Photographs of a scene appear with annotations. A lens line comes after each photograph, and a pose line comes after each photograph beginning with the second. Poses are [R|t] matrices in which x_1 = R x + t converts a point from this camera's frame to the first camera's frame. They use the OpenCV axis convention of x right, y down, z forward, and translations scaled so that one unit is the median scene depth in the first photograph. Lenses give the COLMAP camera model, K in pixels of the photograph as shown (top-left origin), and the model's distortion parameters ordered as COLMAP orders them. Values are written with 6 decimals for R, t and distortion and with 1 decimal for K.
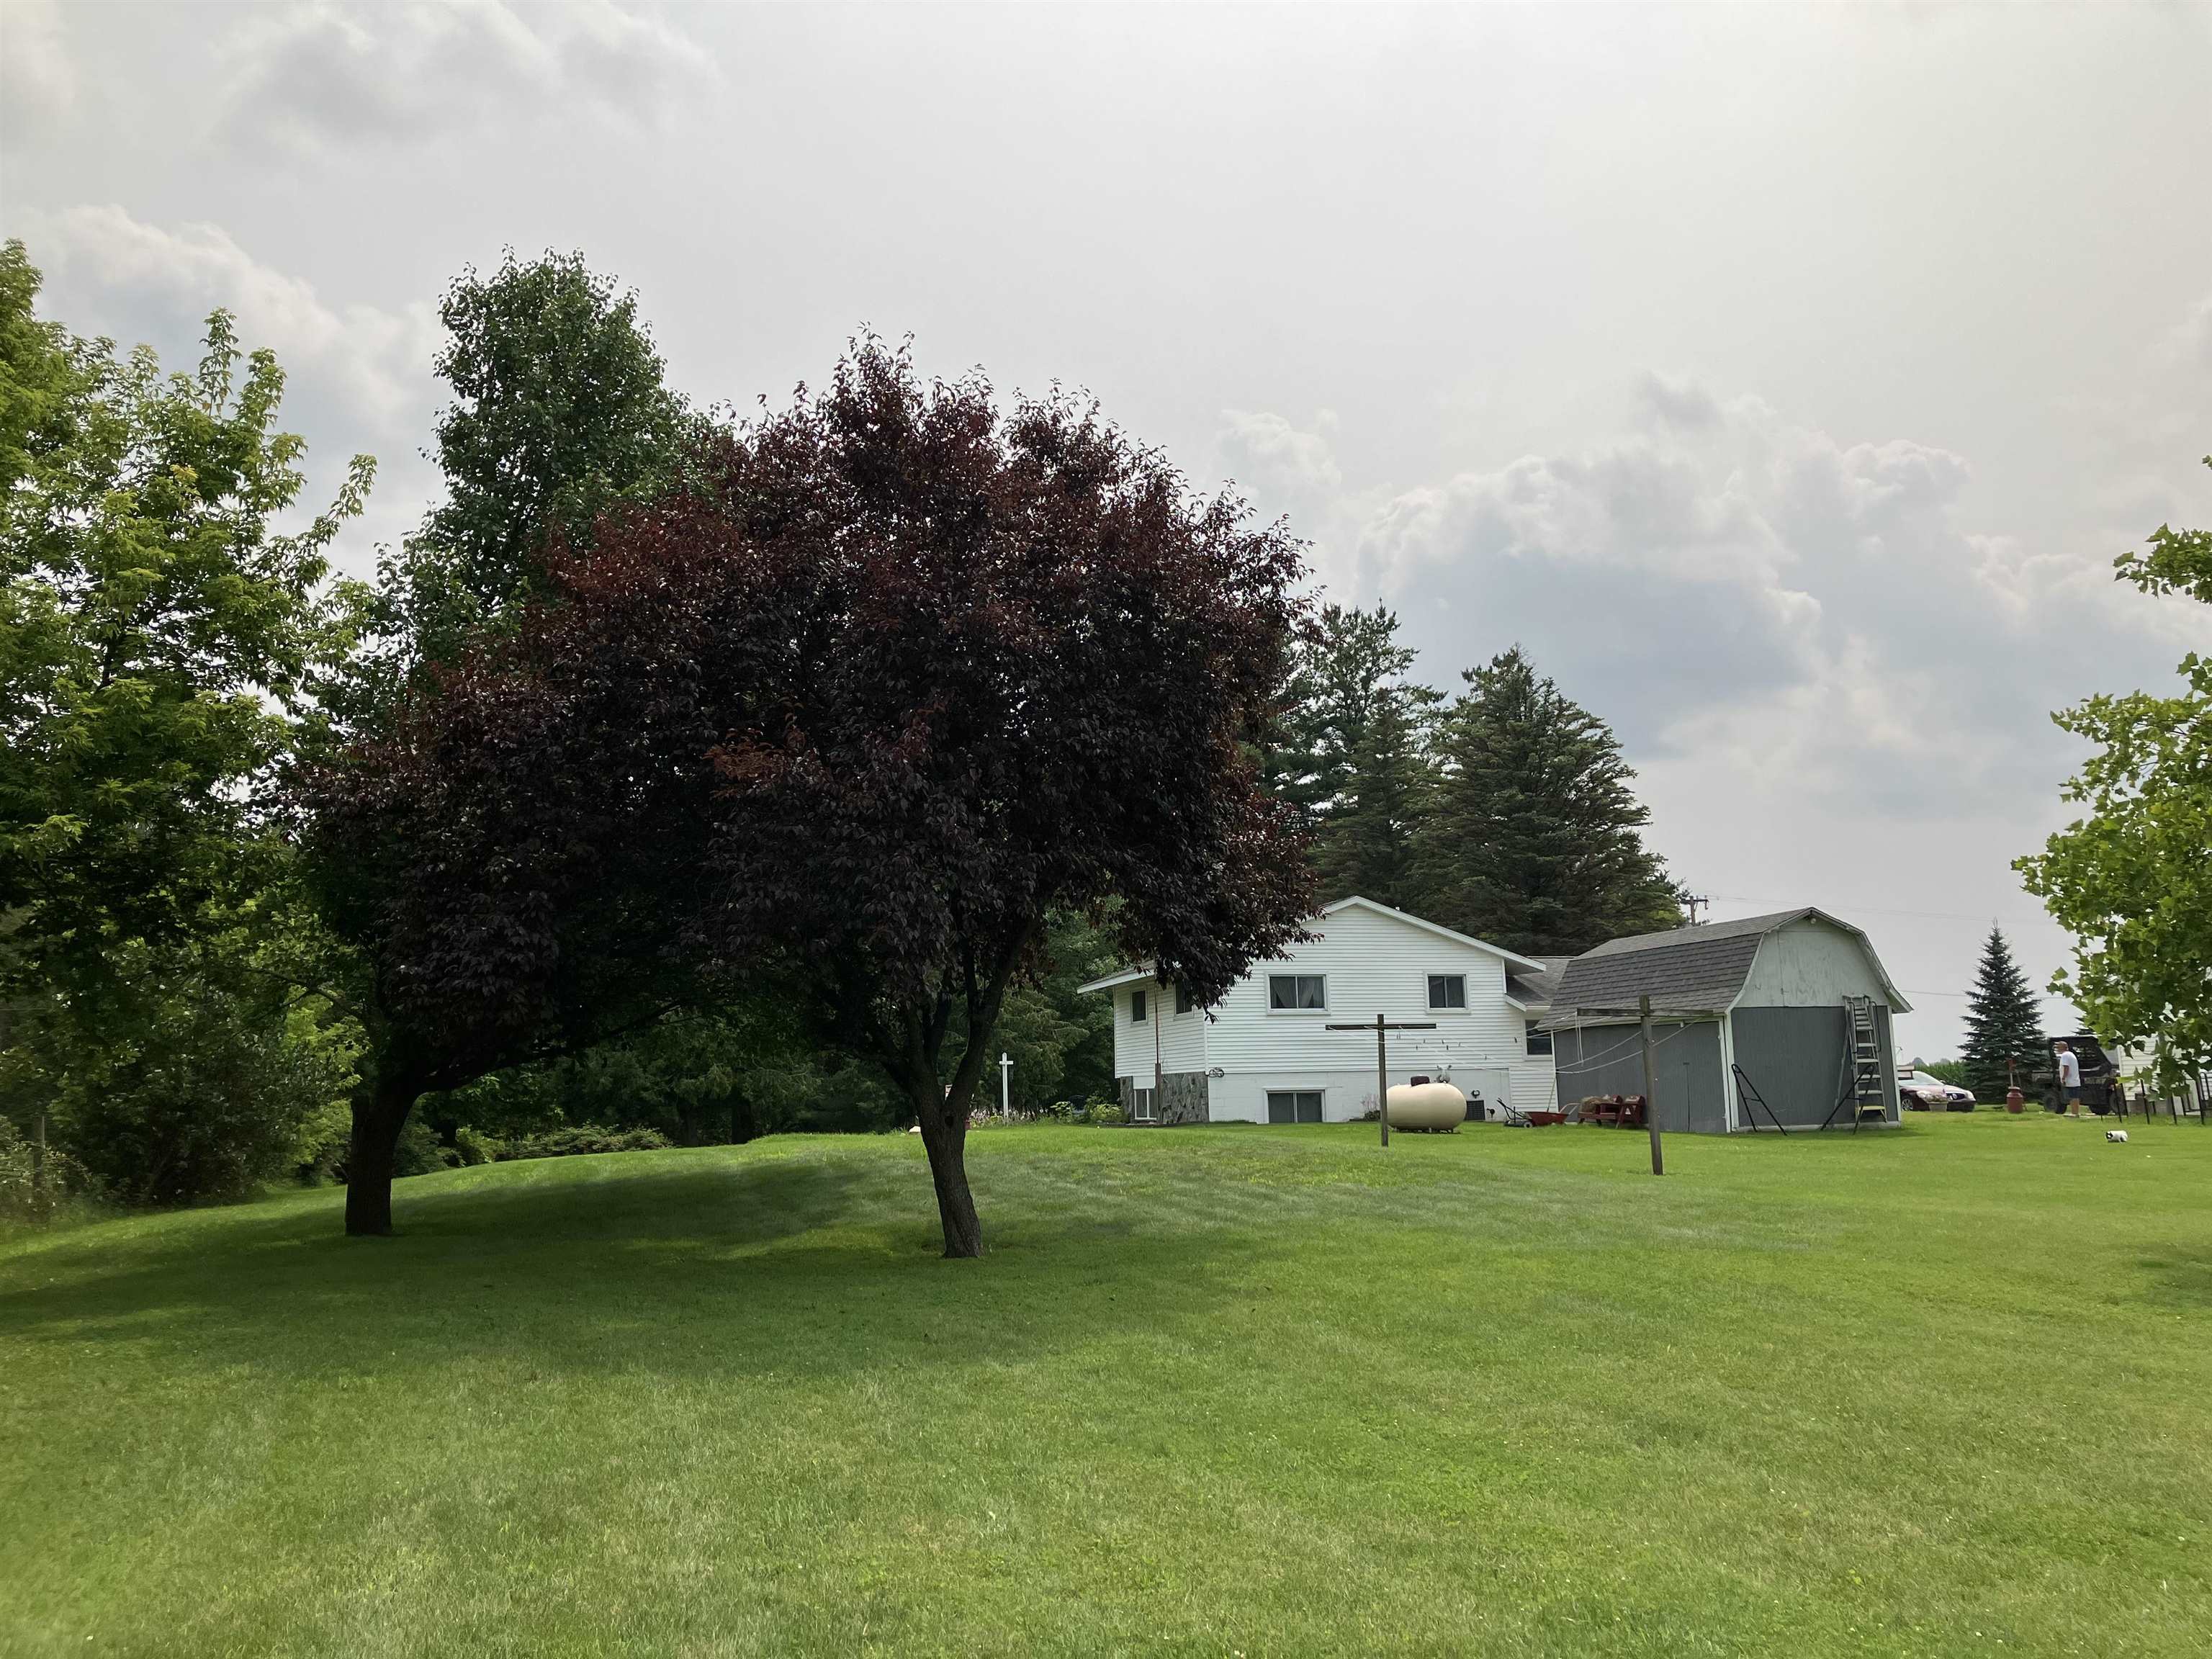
lens RADIAL K [[1806.1, 0, 1106.1], [0, 1806.1, 780.3], [0, 0, 1]] dist [0.002427, -0.000191]
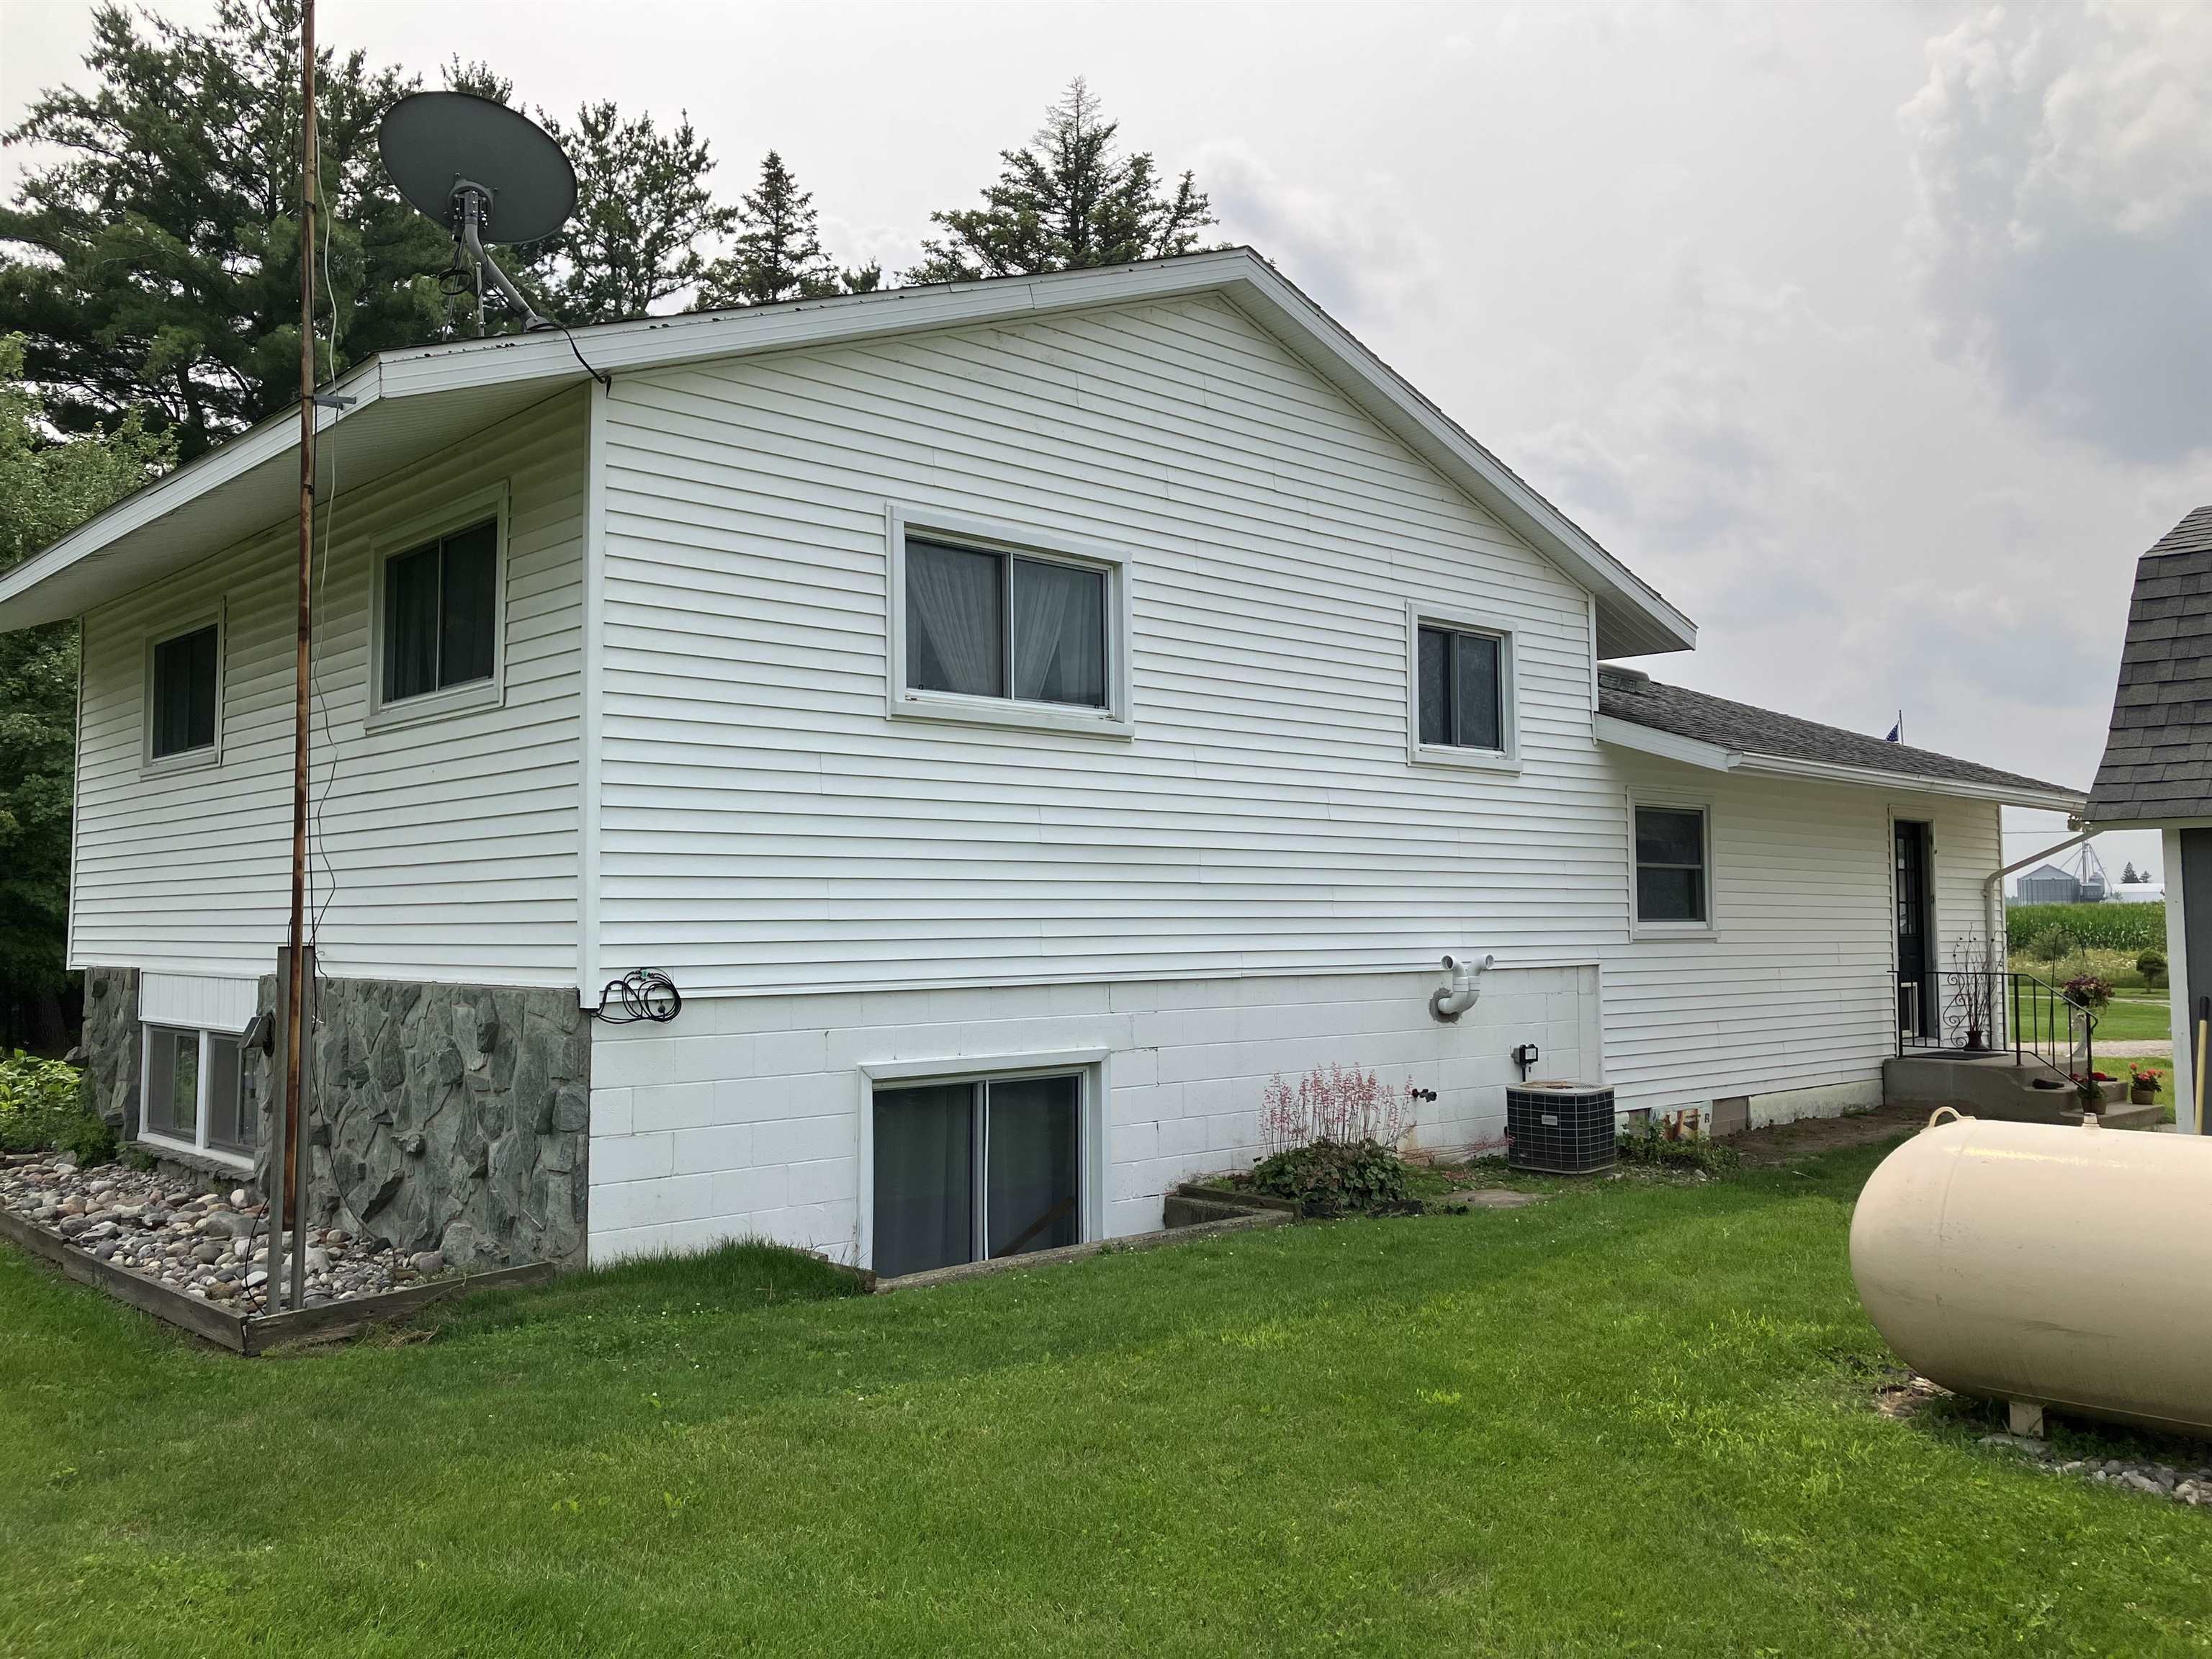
lens RADIAL K [[1806.1, 0, 1106.1], [0, 1806.1, 780.3], [0, 0, 1]] dist [0.002427, -0.000191]
pose [[0.878112, 0.051582, 0.475667, 0.012950], [-0.092329, 0.993754, 0.062681, 0.119113], [-0.469463, -0.098959, 0.877389, 0.787153]]
